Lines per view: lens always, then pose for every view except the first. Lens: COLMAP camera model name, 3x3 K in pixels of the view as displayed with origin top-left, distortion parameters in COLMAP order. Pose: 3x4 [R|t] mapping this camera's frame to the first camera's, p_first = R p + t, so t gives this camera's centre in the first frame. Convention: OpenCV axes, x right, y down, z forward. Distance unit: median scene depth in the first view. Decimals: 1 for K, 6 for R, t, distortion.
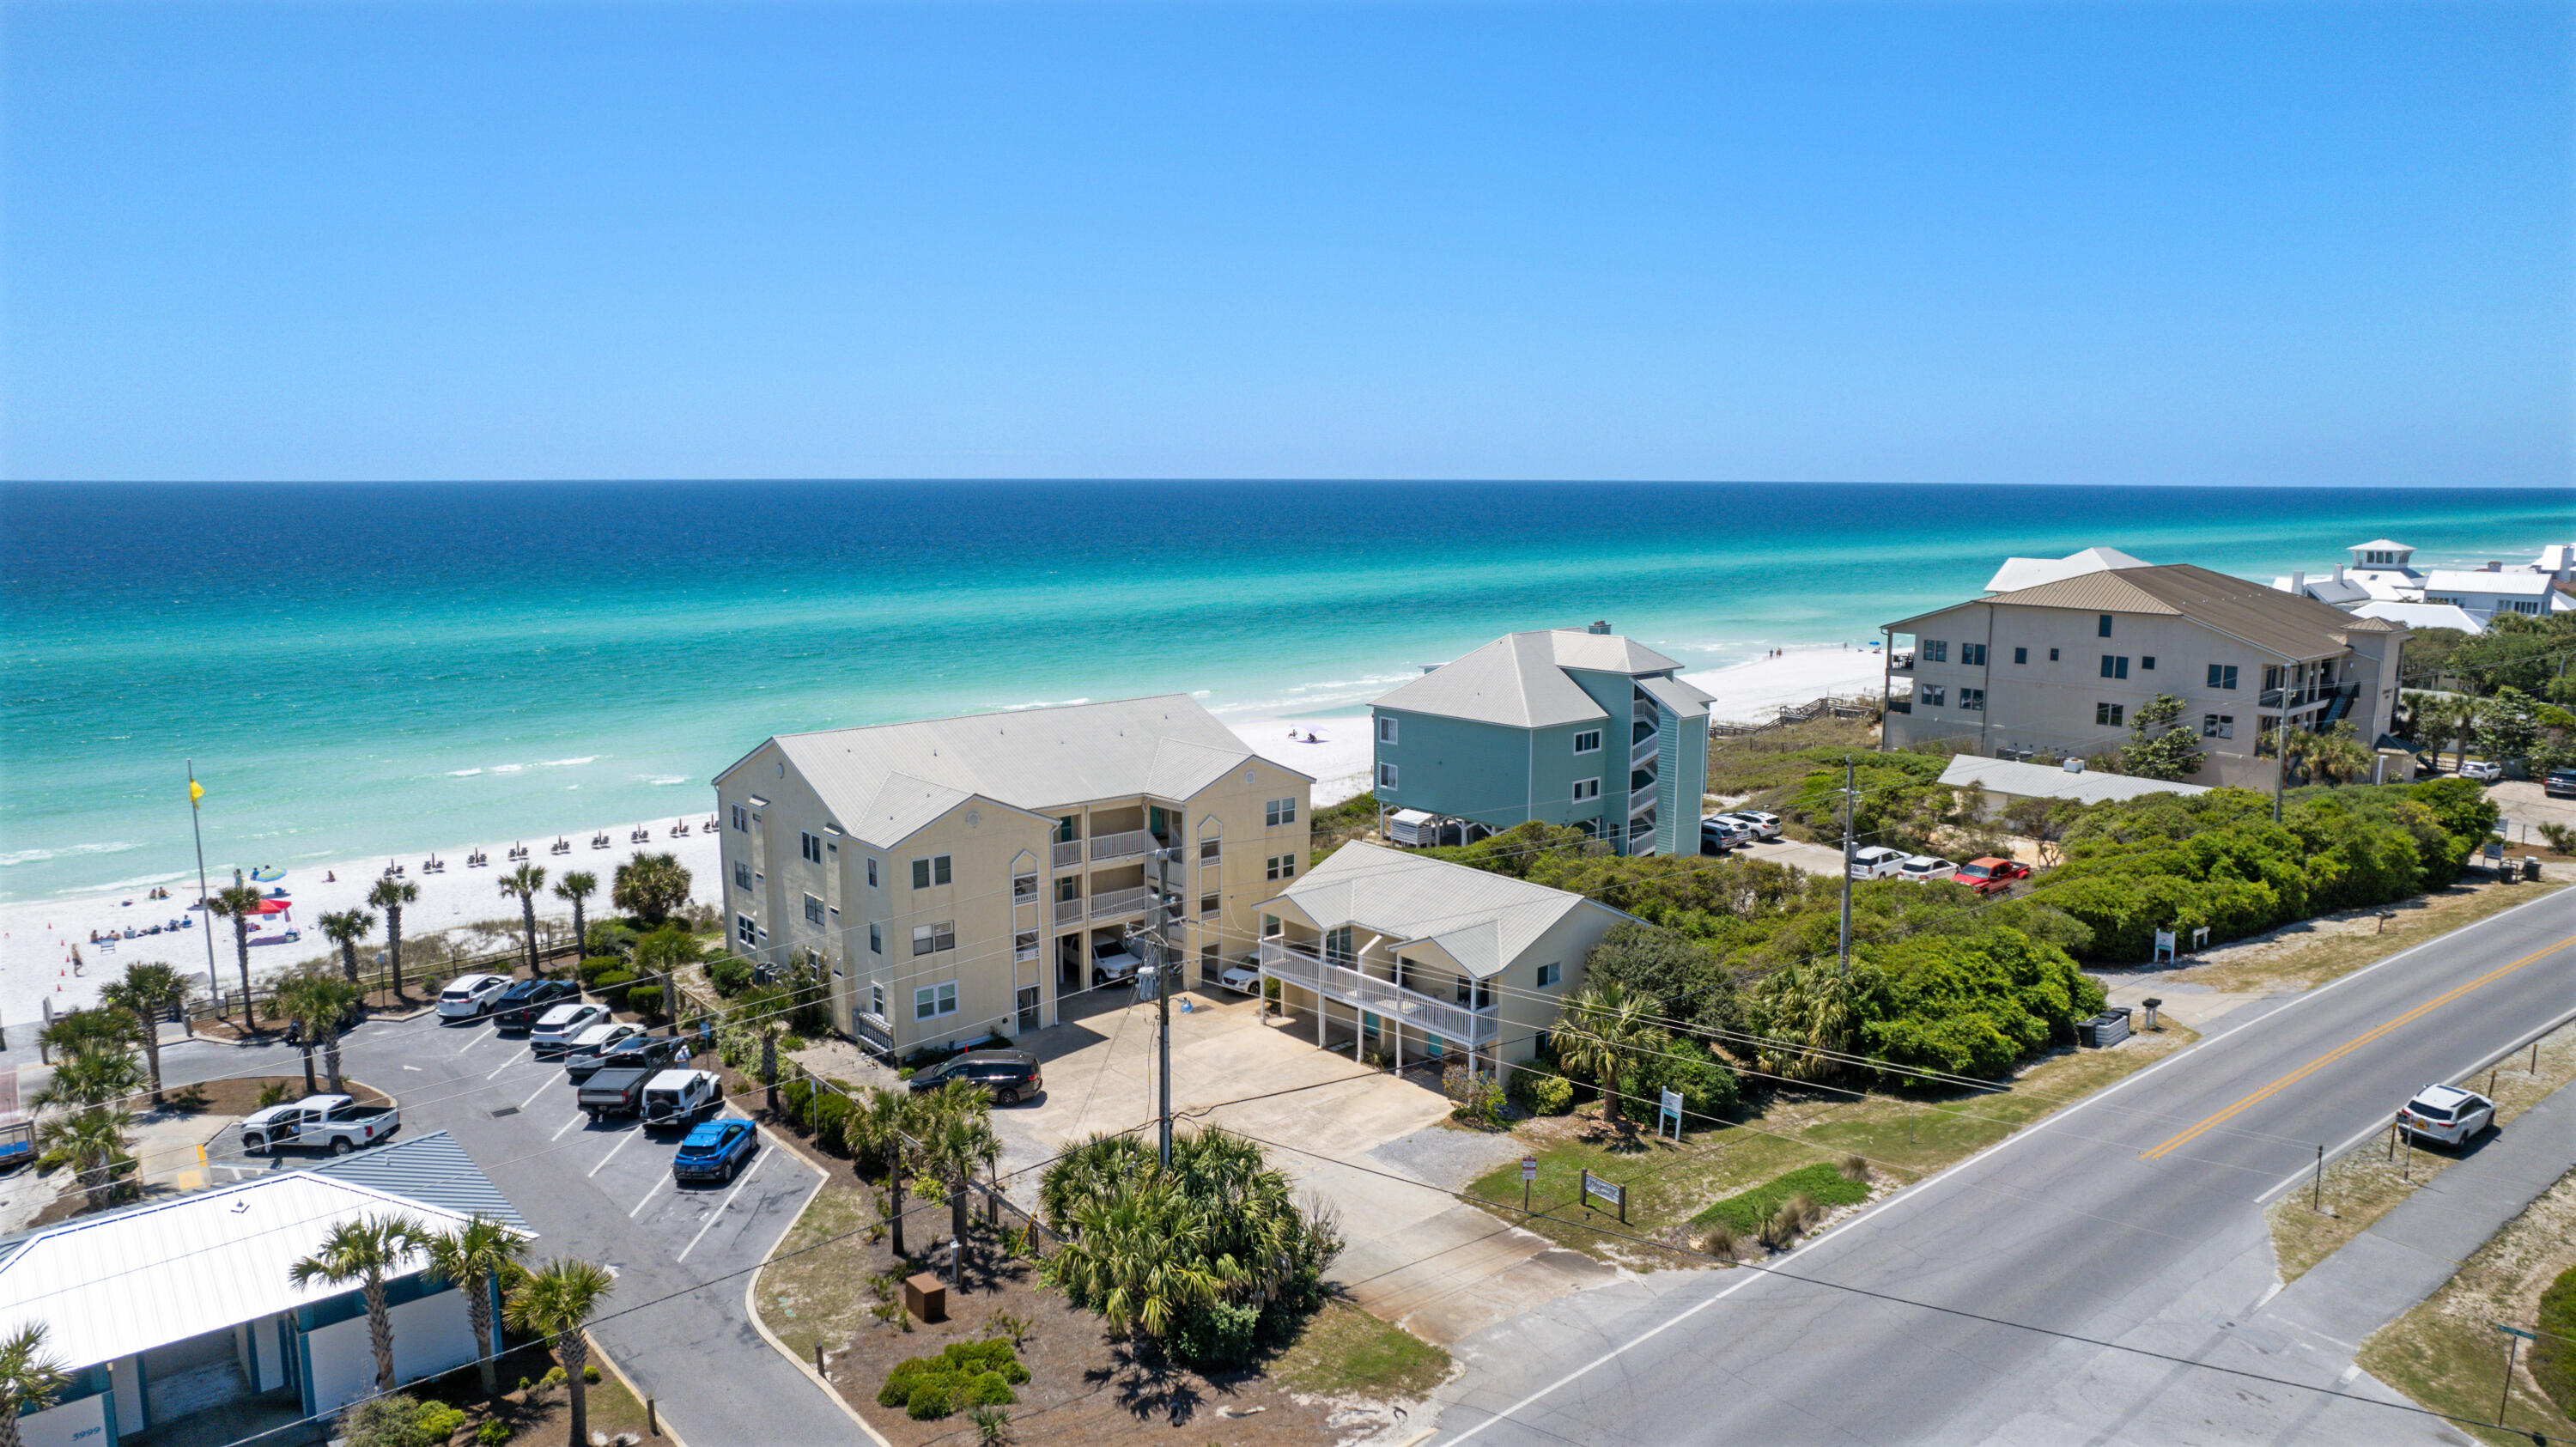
lens RADIAL K [[1709.9, 0, 1288.0], [0, 1709.9, 723.5], [0, 0, 1]] dist [-0.032186, -0.000315]
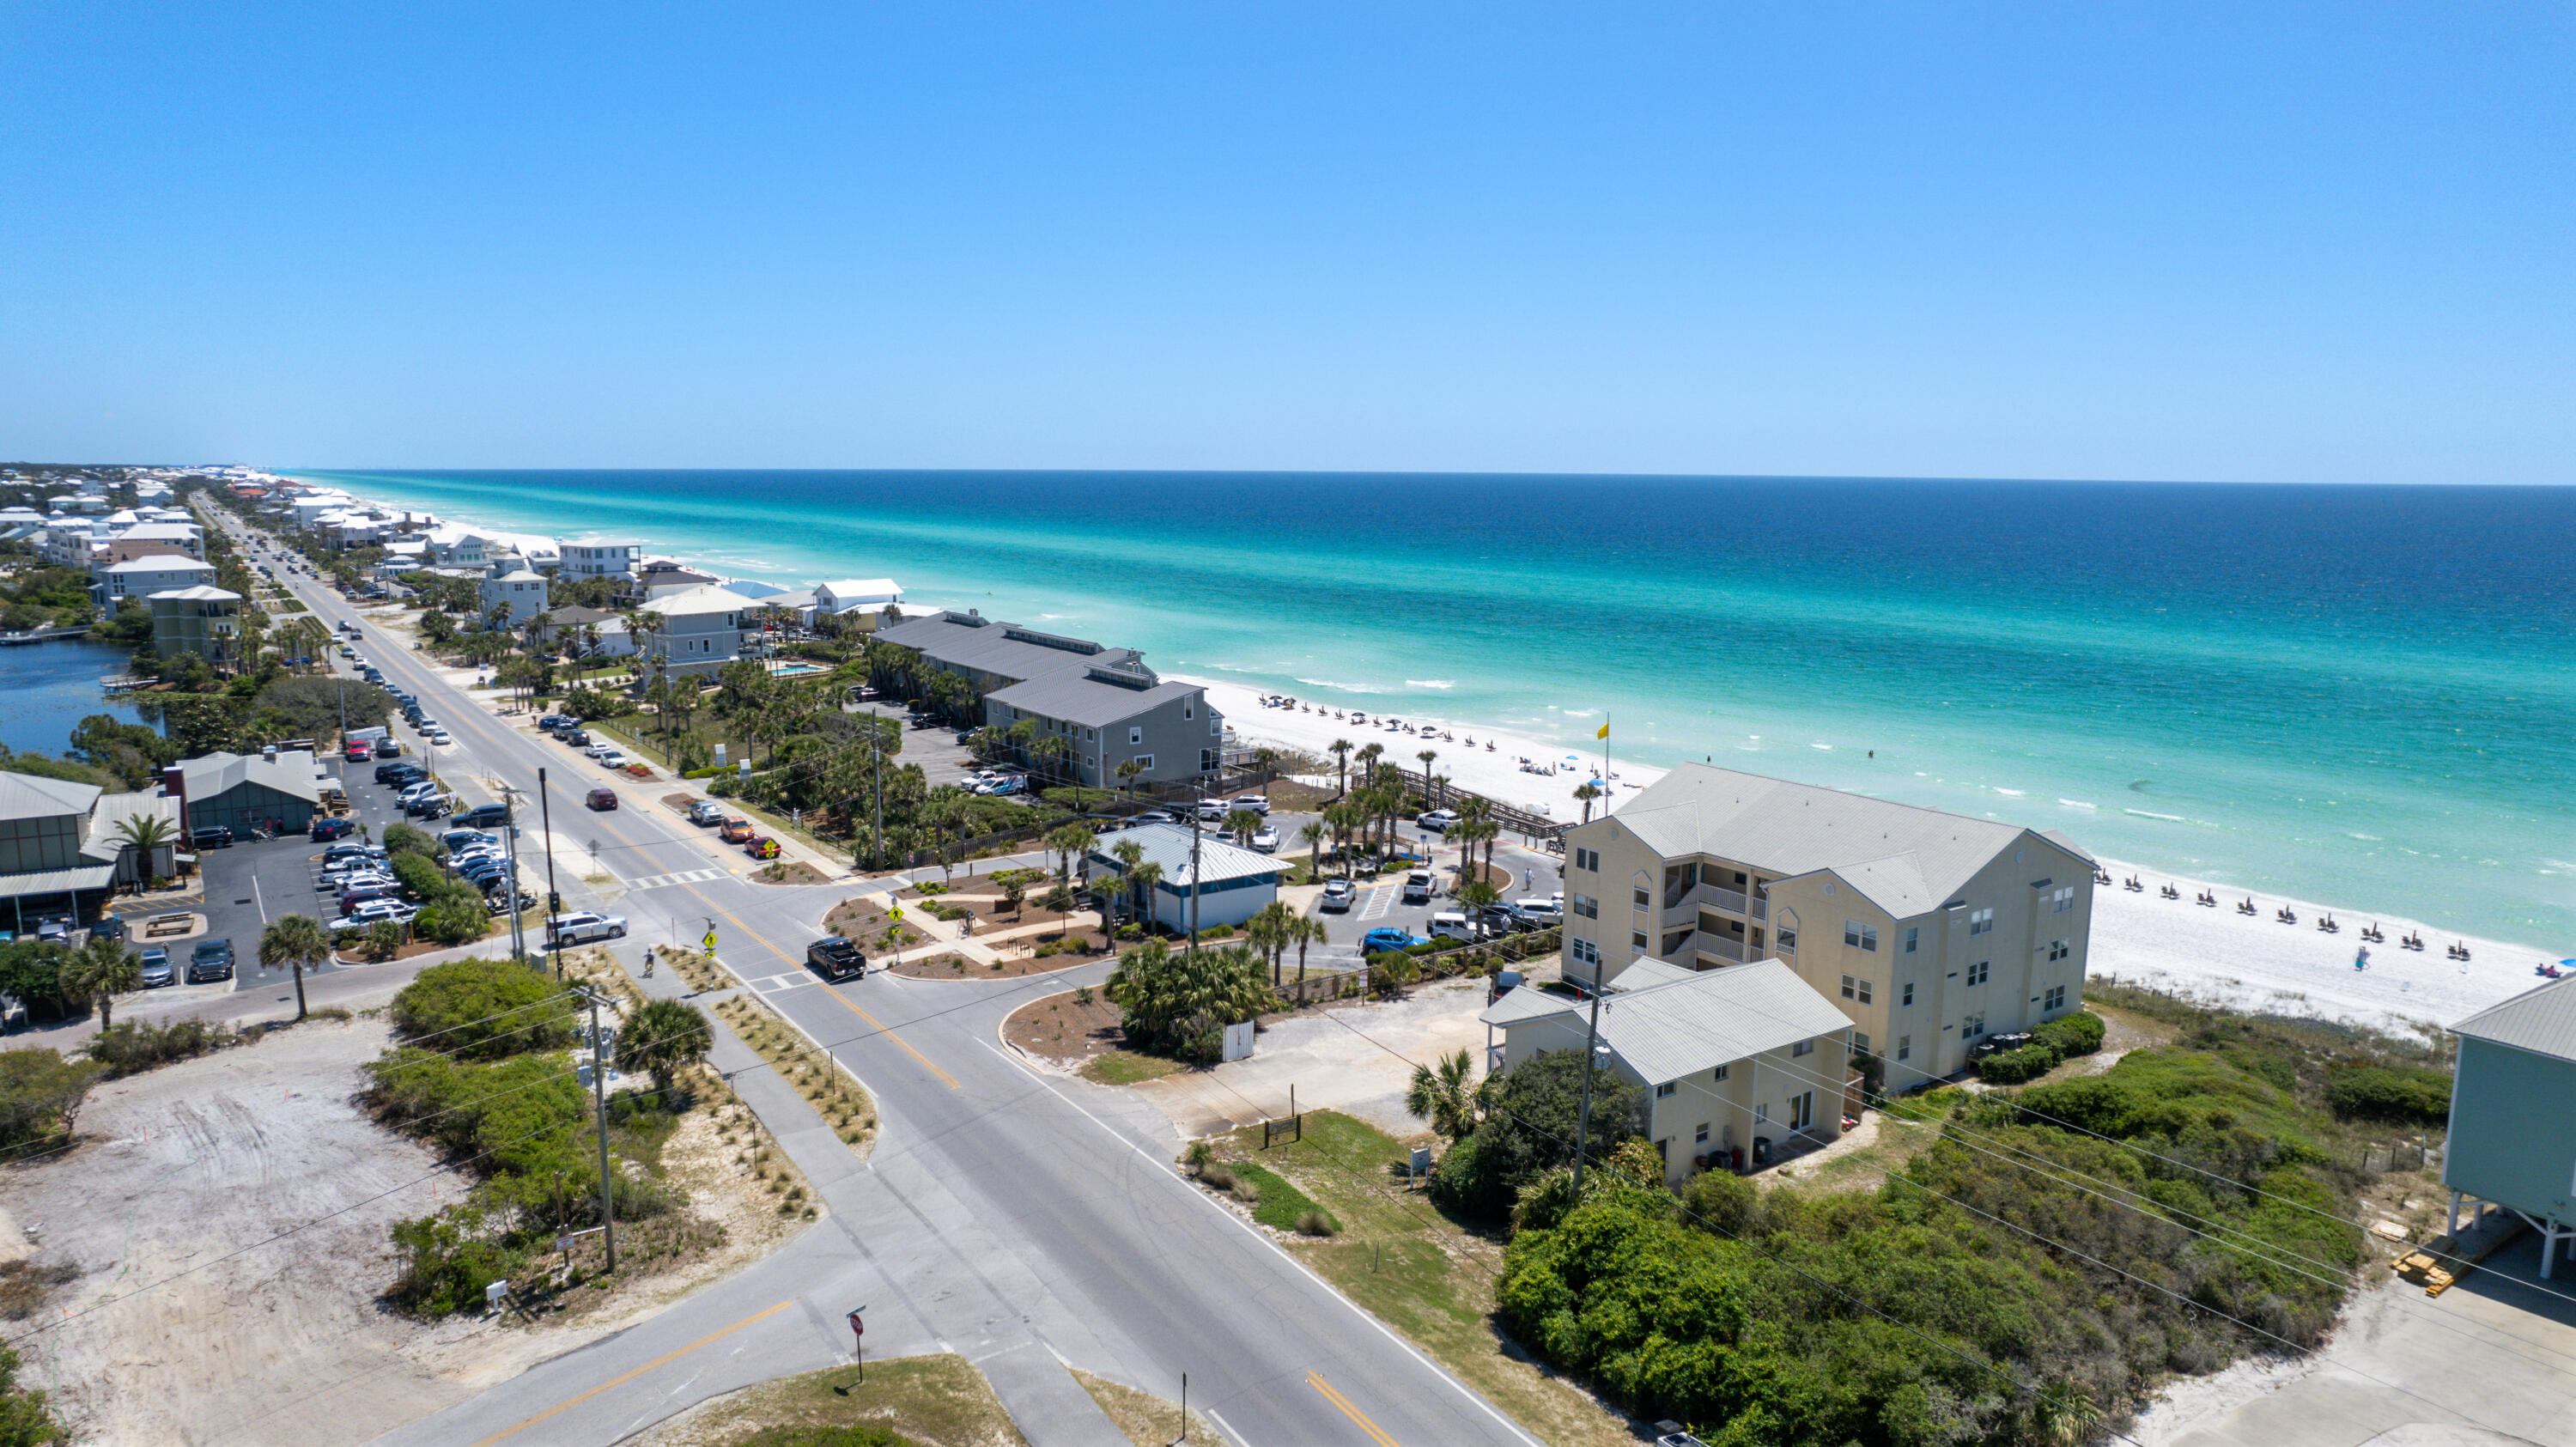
lens RADIAL K [[1709.9, 0, 1288.0], [0, 1709.9, 723.5], [0, 0, 1]] dist [-0.032186, -0.000315]
pose [[-0.151576, 0.139919, -0.978492, 1.288036], [-0.153716, 0.974550, 0.163167, -0.232802], [0.976420, 0.175142, -0.126211, 0.971329]]
